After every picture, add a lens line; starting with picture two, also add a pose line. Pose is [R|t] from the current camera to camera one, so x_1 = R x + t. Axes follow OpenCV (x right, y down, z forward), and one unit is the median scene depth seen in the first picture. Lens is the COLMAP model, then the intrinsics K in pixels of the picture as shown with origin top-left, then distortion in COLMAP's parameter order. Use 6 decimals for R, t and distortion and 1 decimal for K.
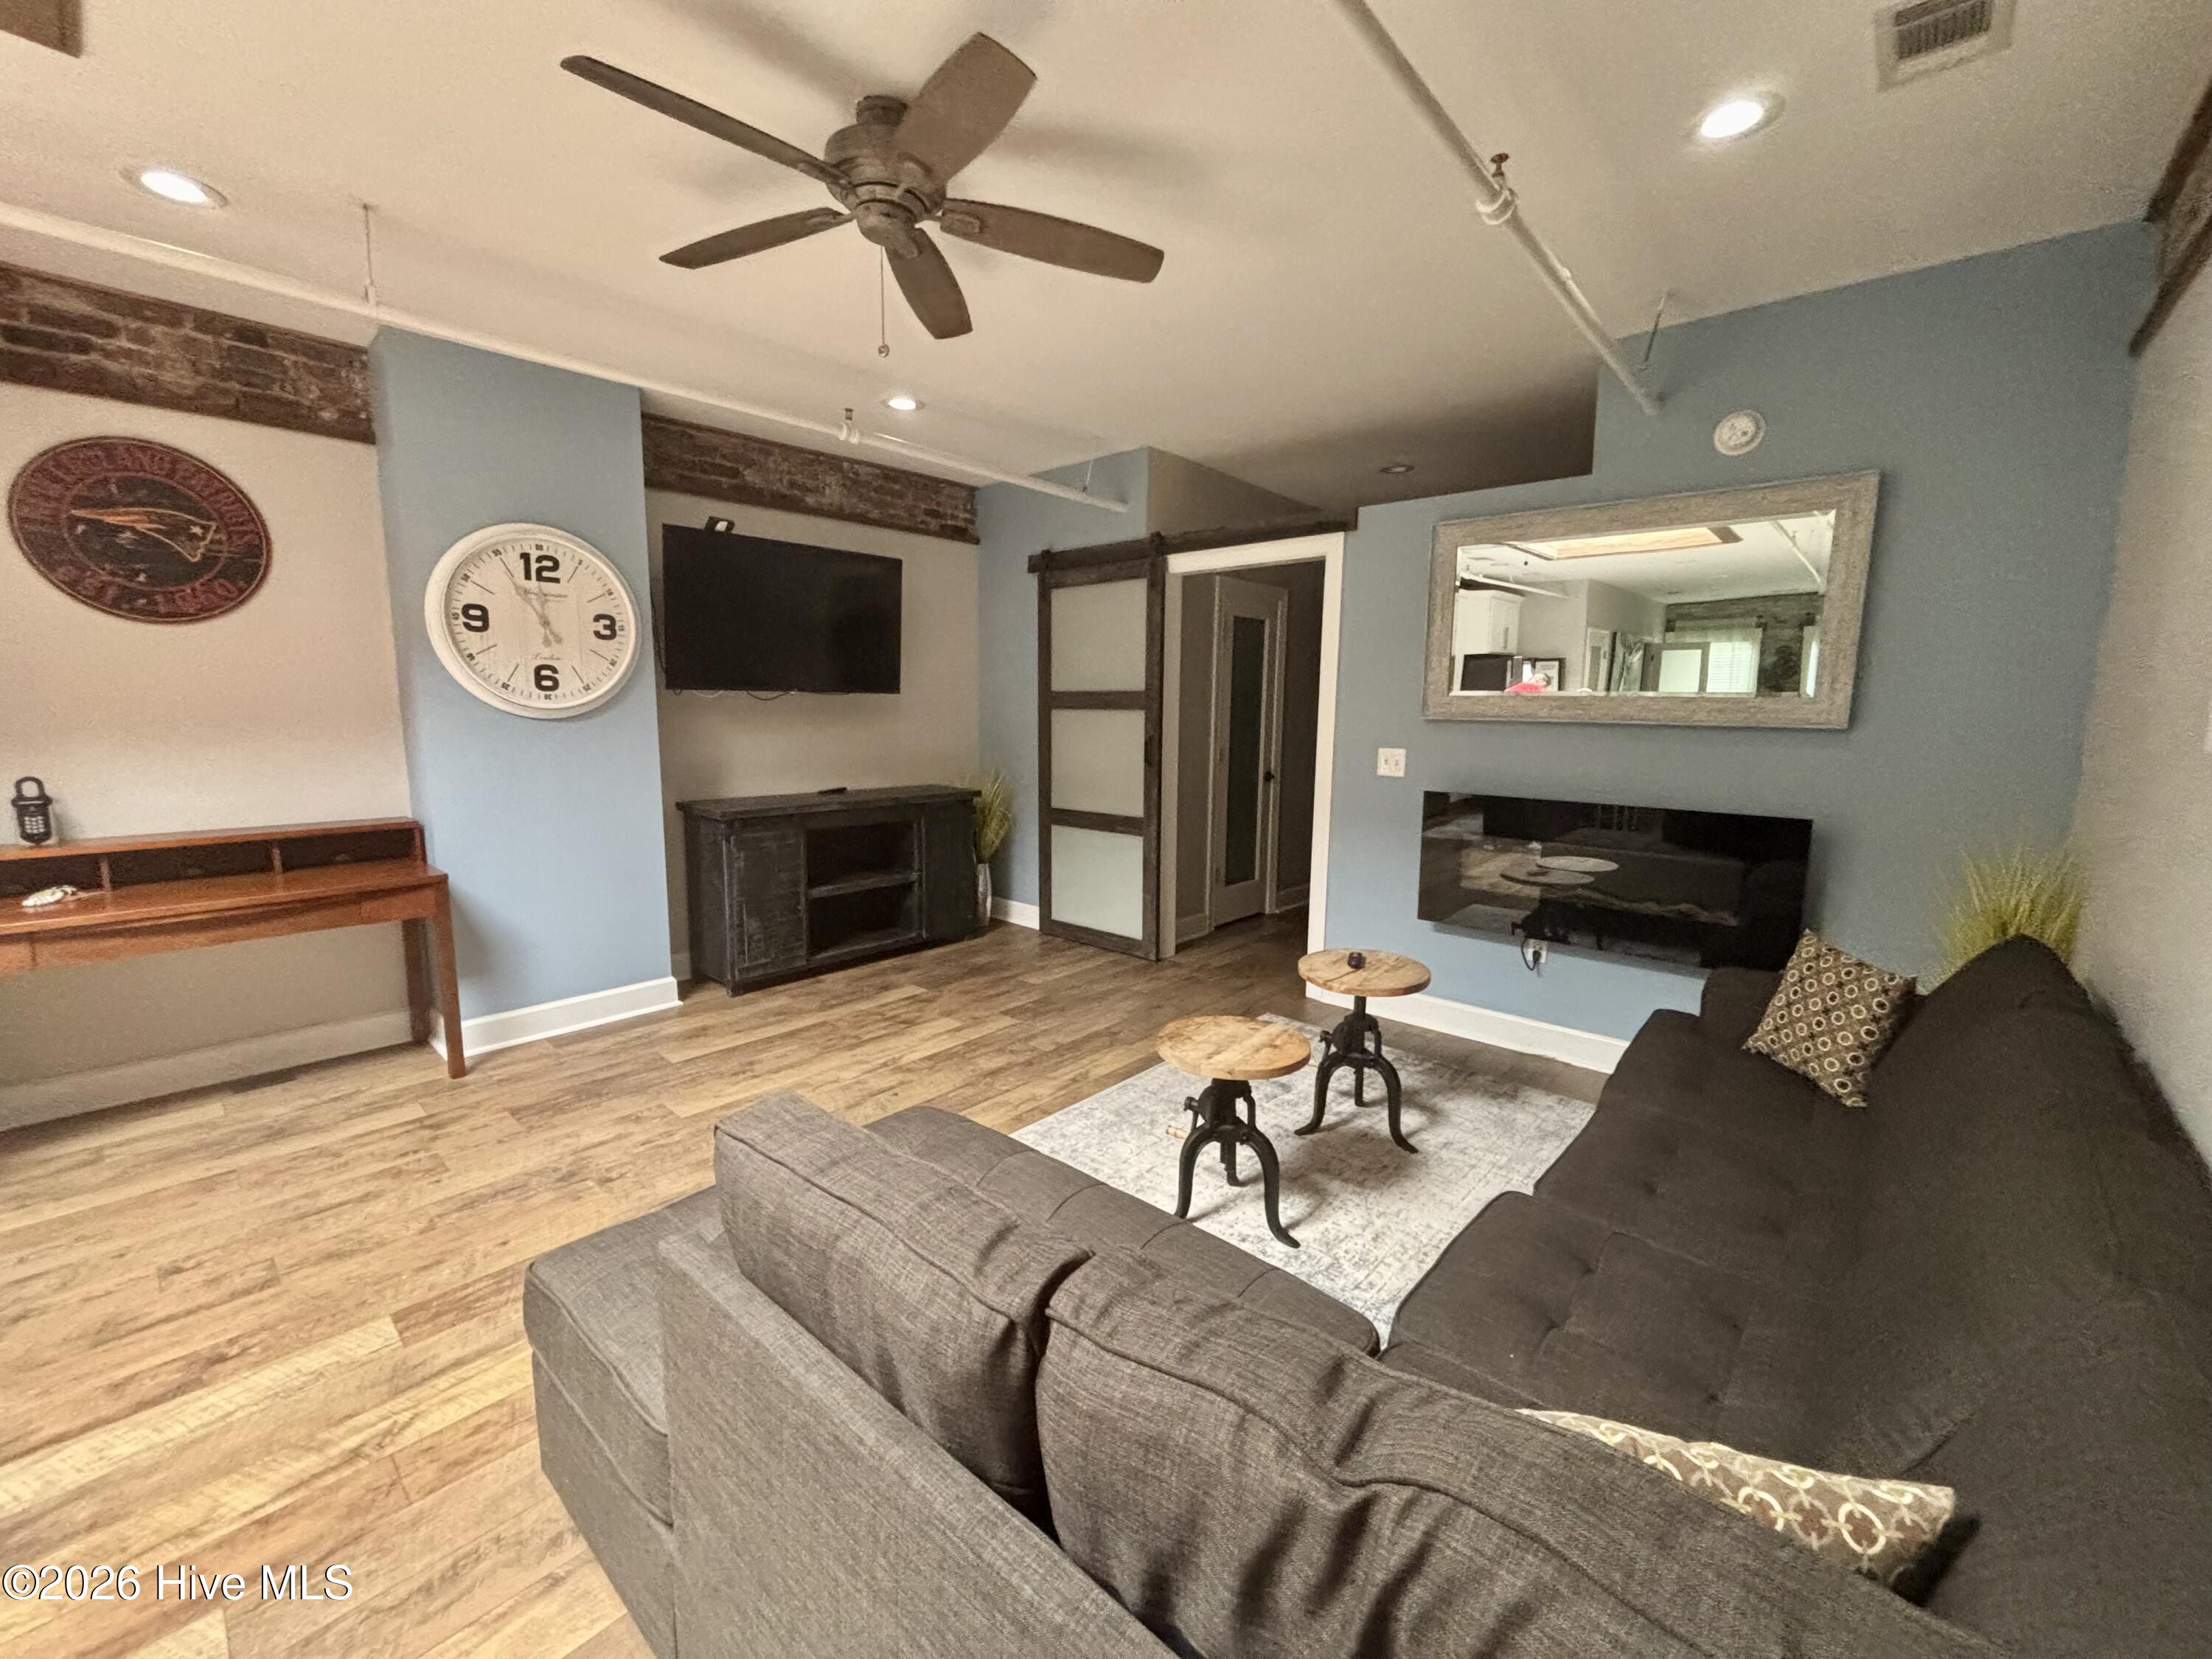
lens RADIAL K [[882.9, 0, 1115.9], [0, 882.9, 825.9], [0, 0, 1]] dist [-0.000436, -0.000606]
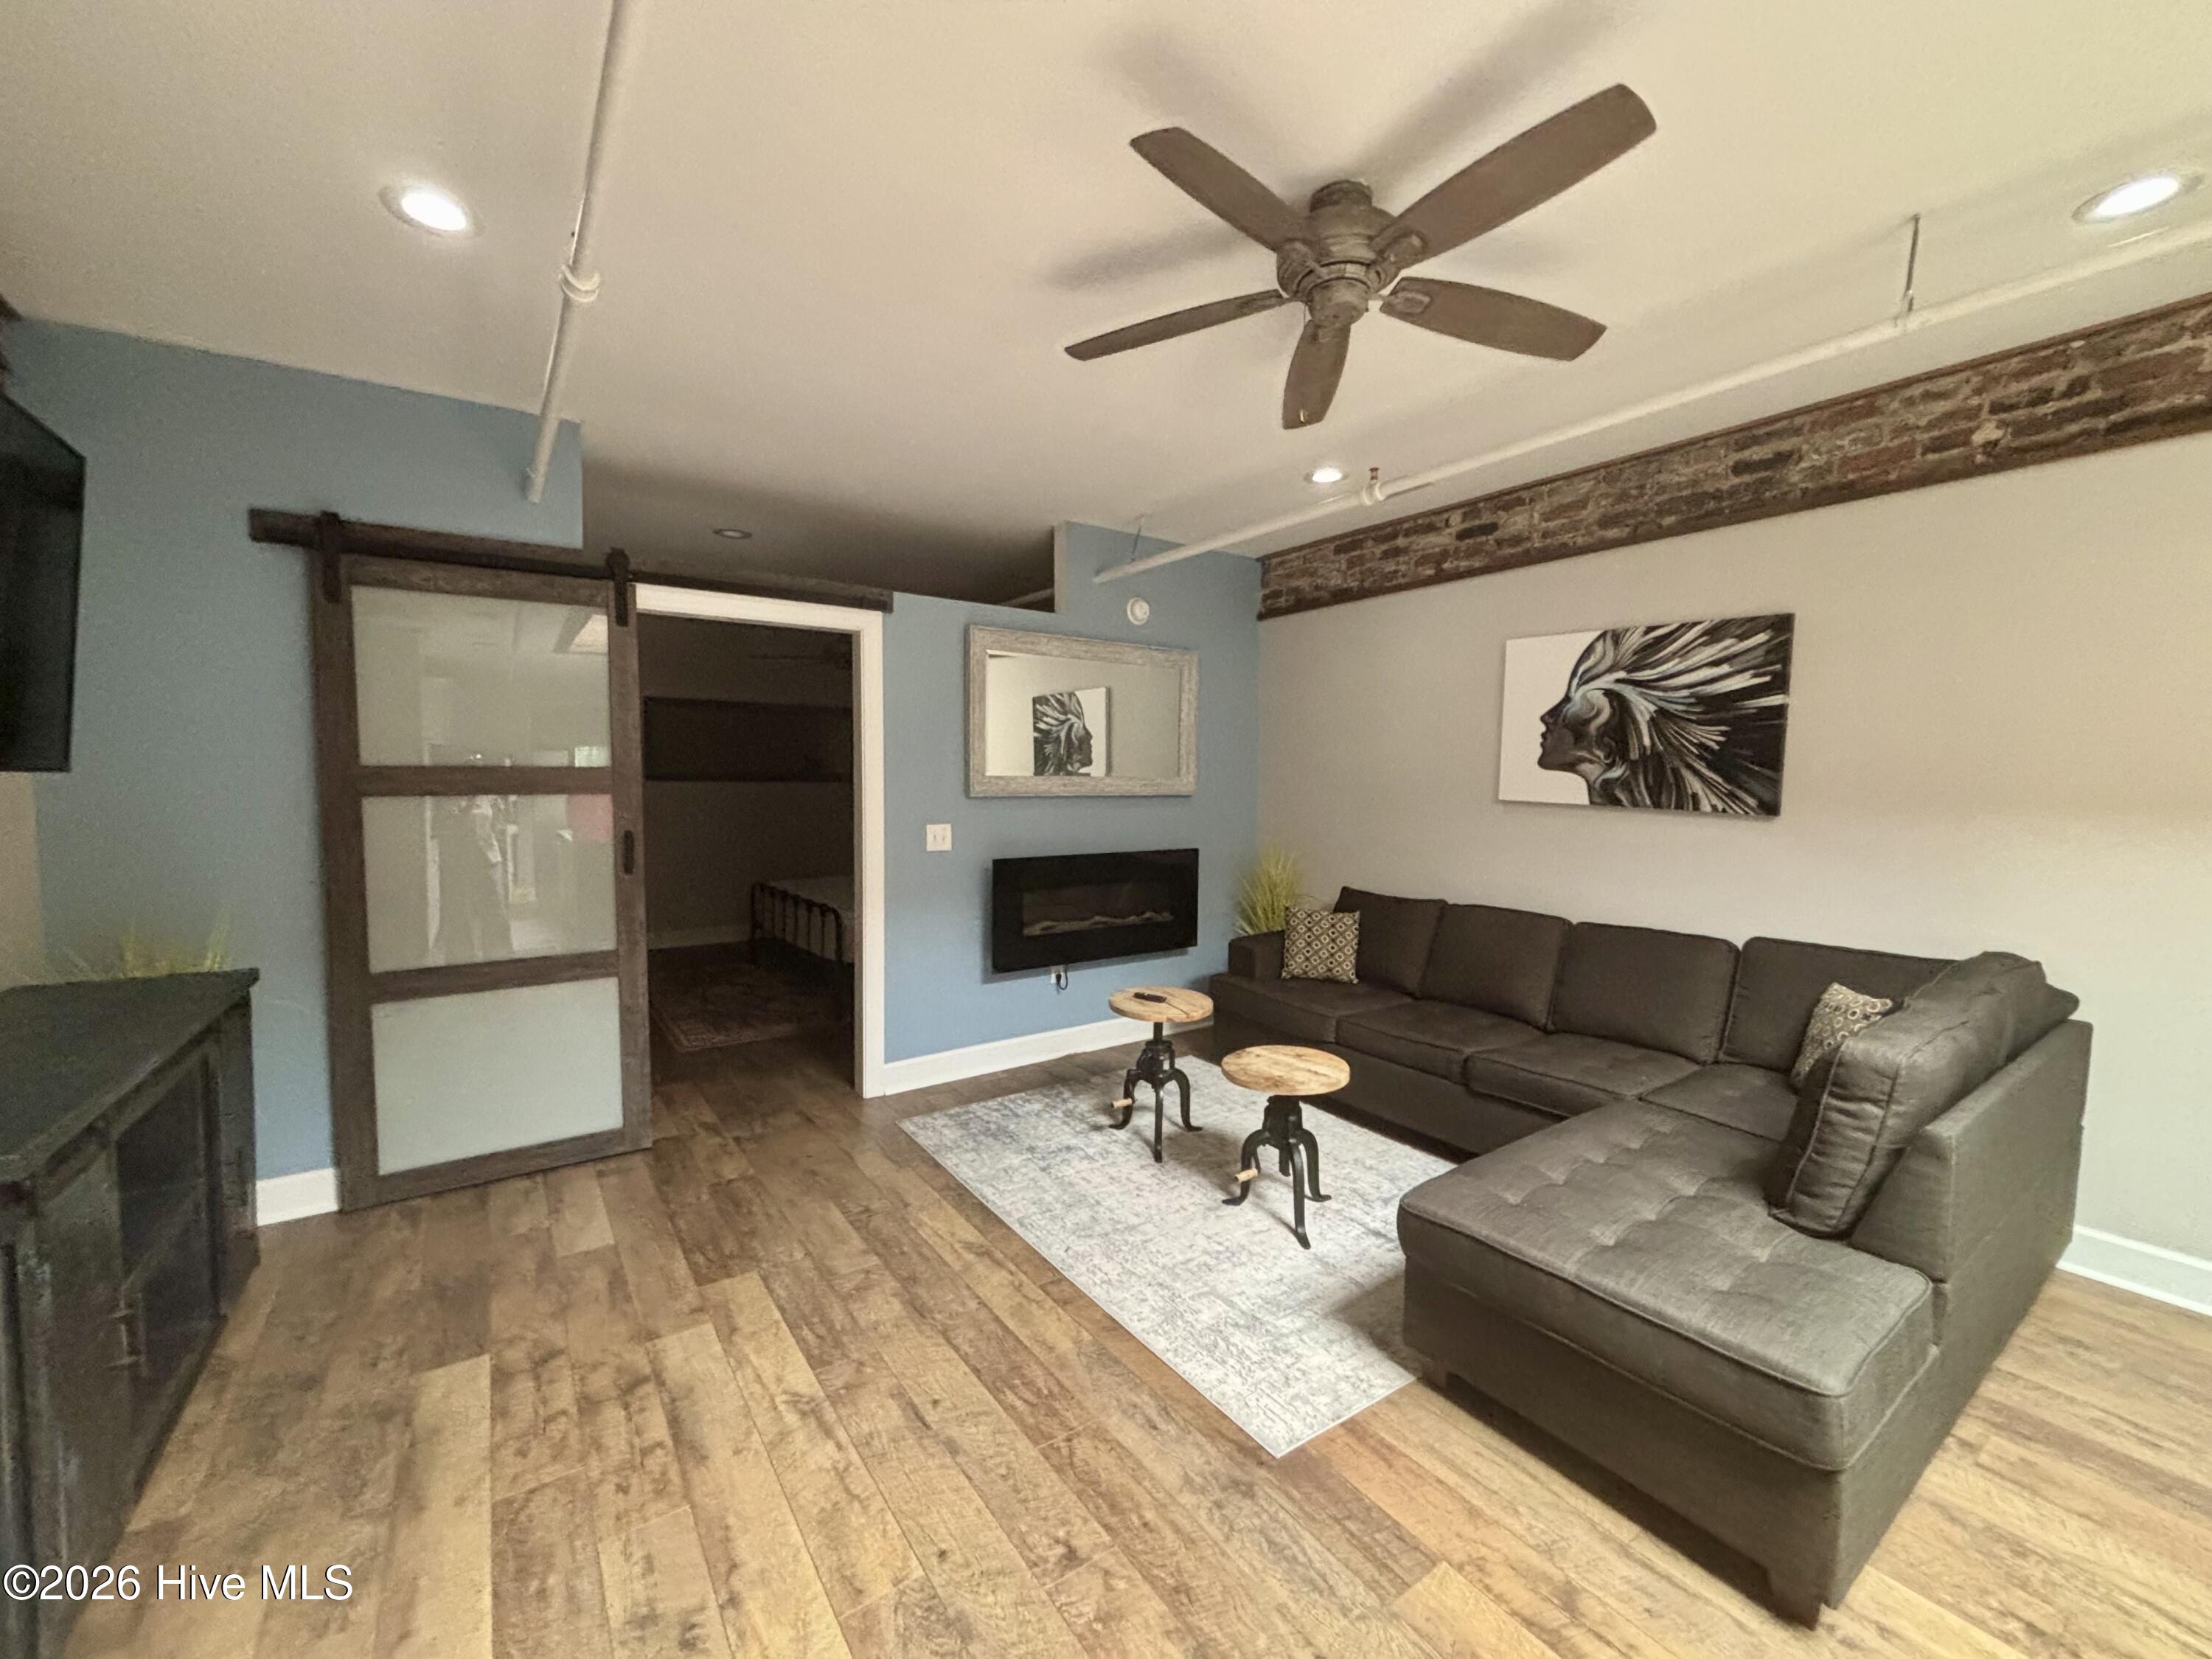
lens RADIAL K [[882.9, 0, 1115.9], [0, 882.9, 825.9], [0, 0, 1]] dist [-0.000436, -0.000606]
pose [[0.241697, -0.058993, 0.968557, -0.761244], [0.131528, 0.990930, 0.027533, -0.102914], [-0.961396, 0.120738, 0.247264, 0.624760]]
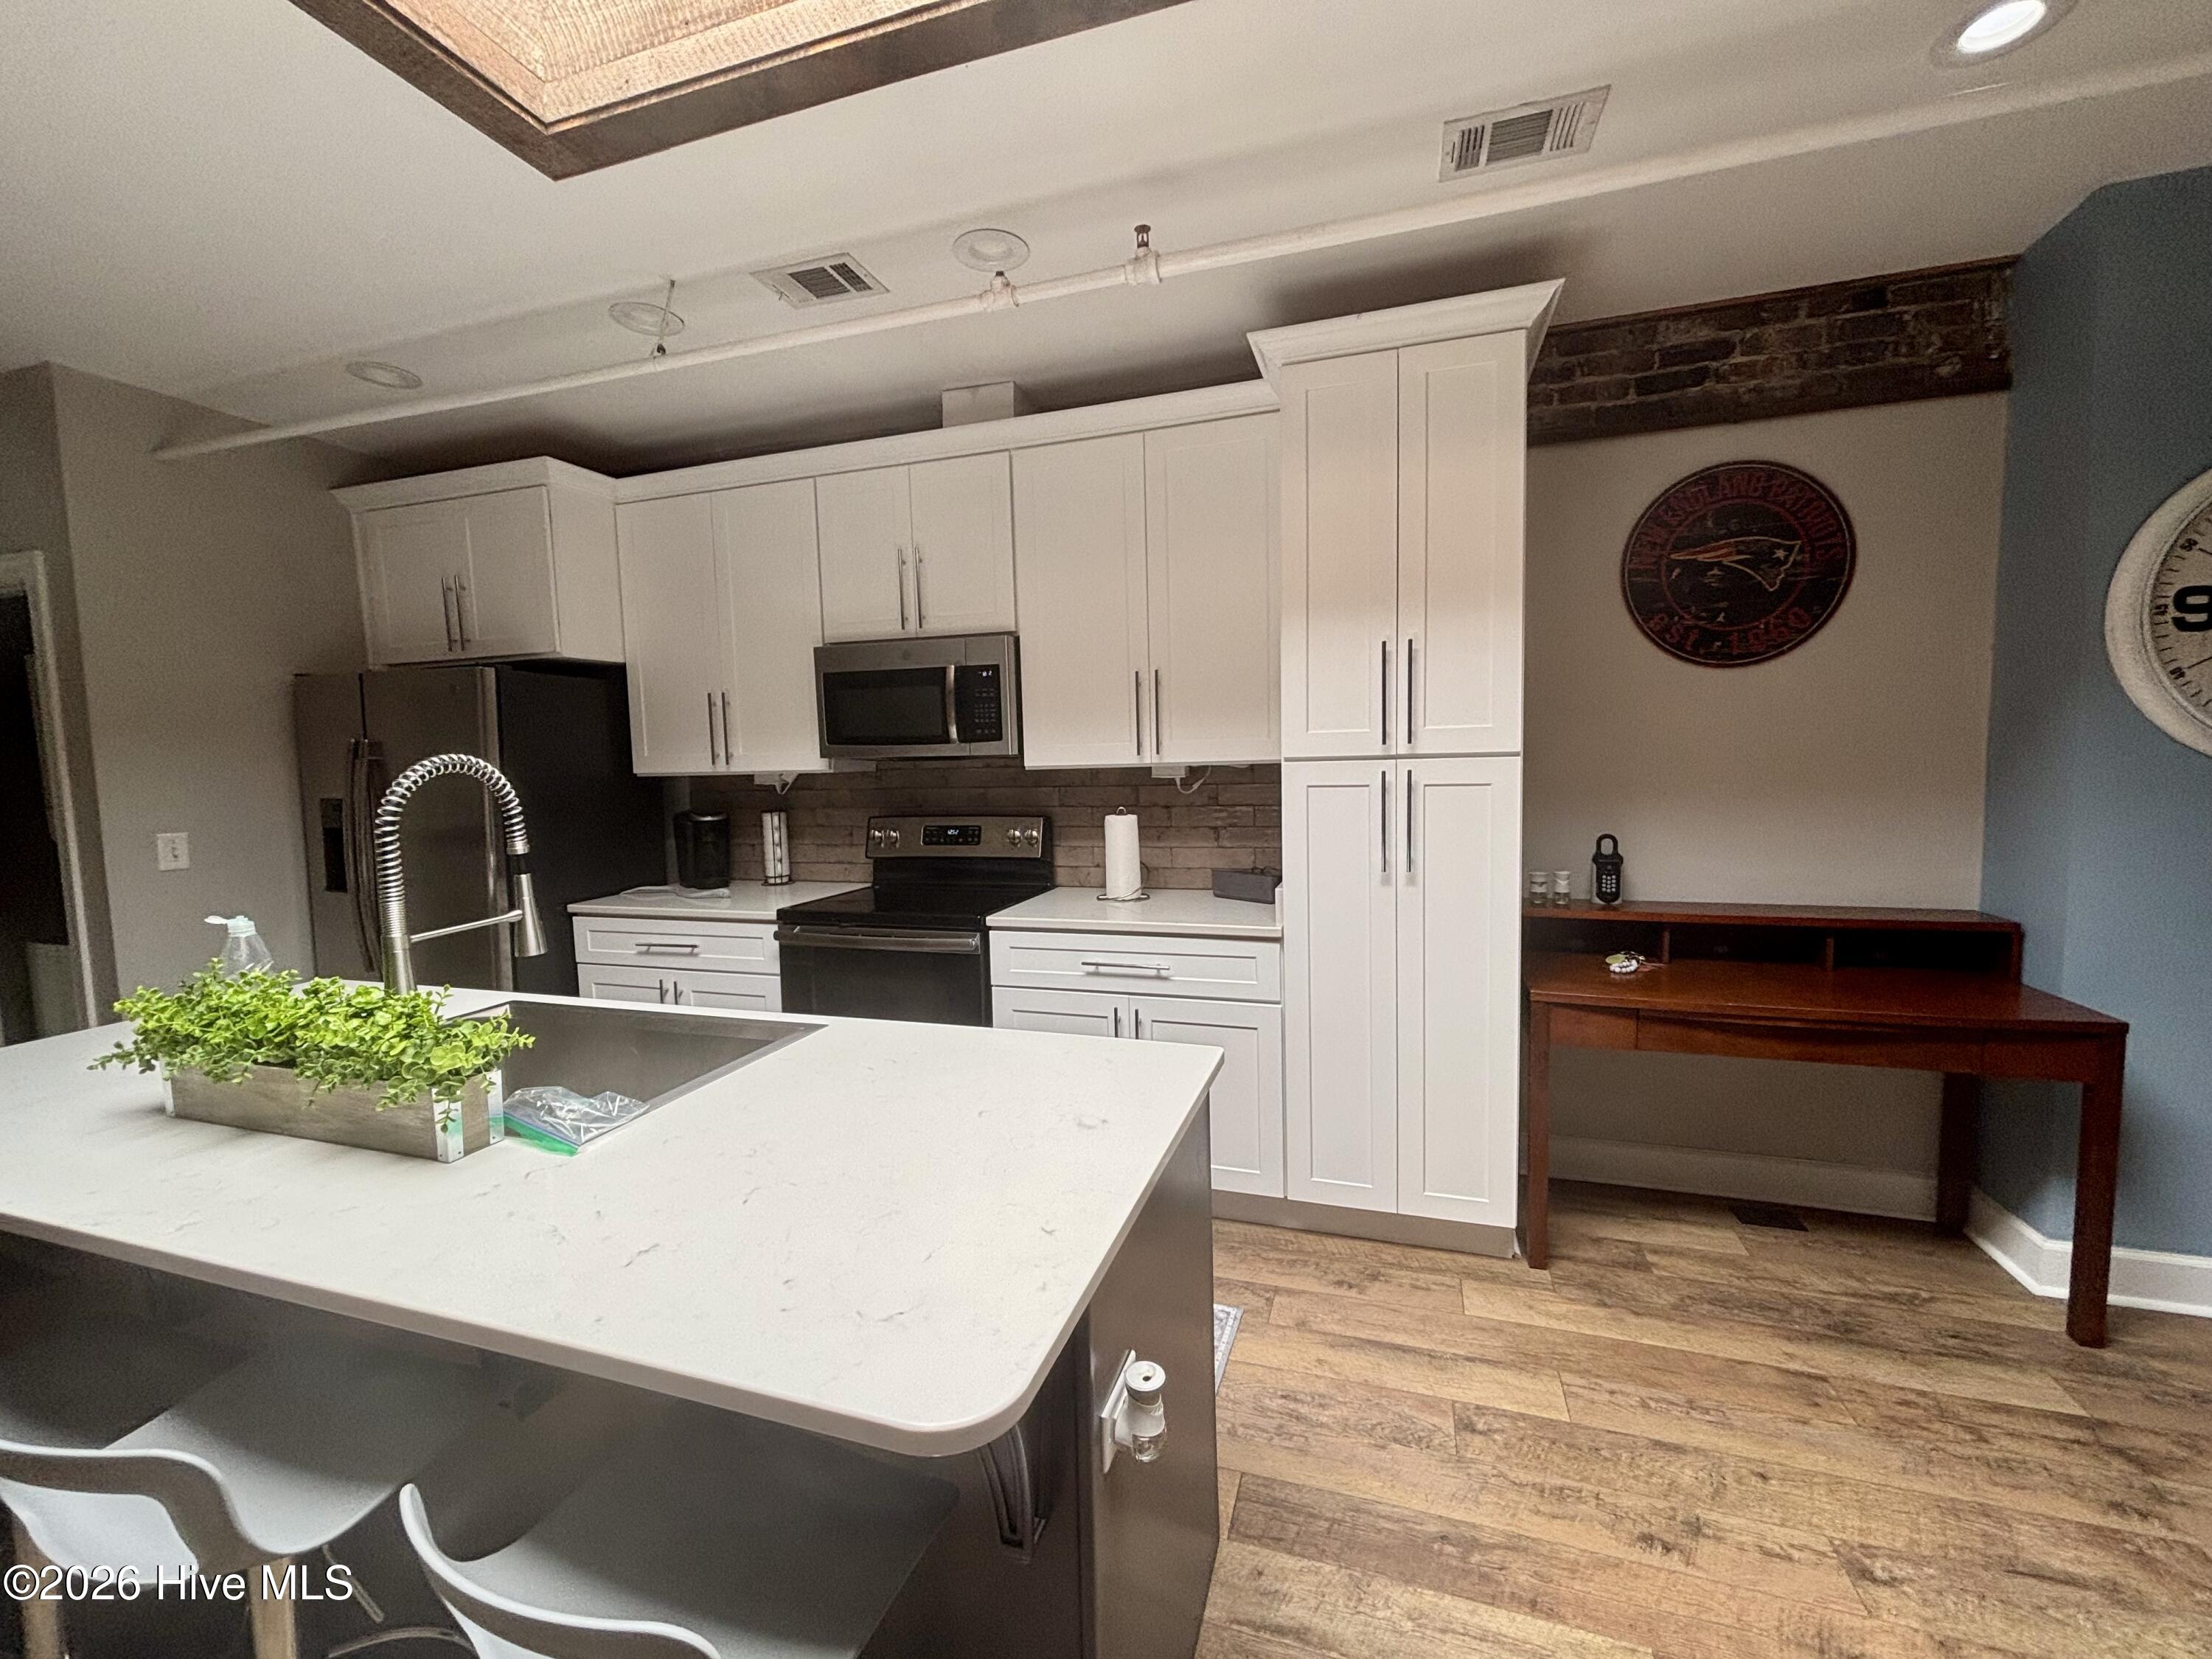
lens RADIAL K [[896.4, 0, 1108.6], [0, 896.4, 823.0], [0, 0, 1]] dist [-0.000165, 0.000324]
pose [[0.392321, 0.050275, -0.918453, -0.436652], [-0.100916, 0.994830, 0.011349, -0.019256], [0.914276, 0.088234, 0.395366, 0.079734]]
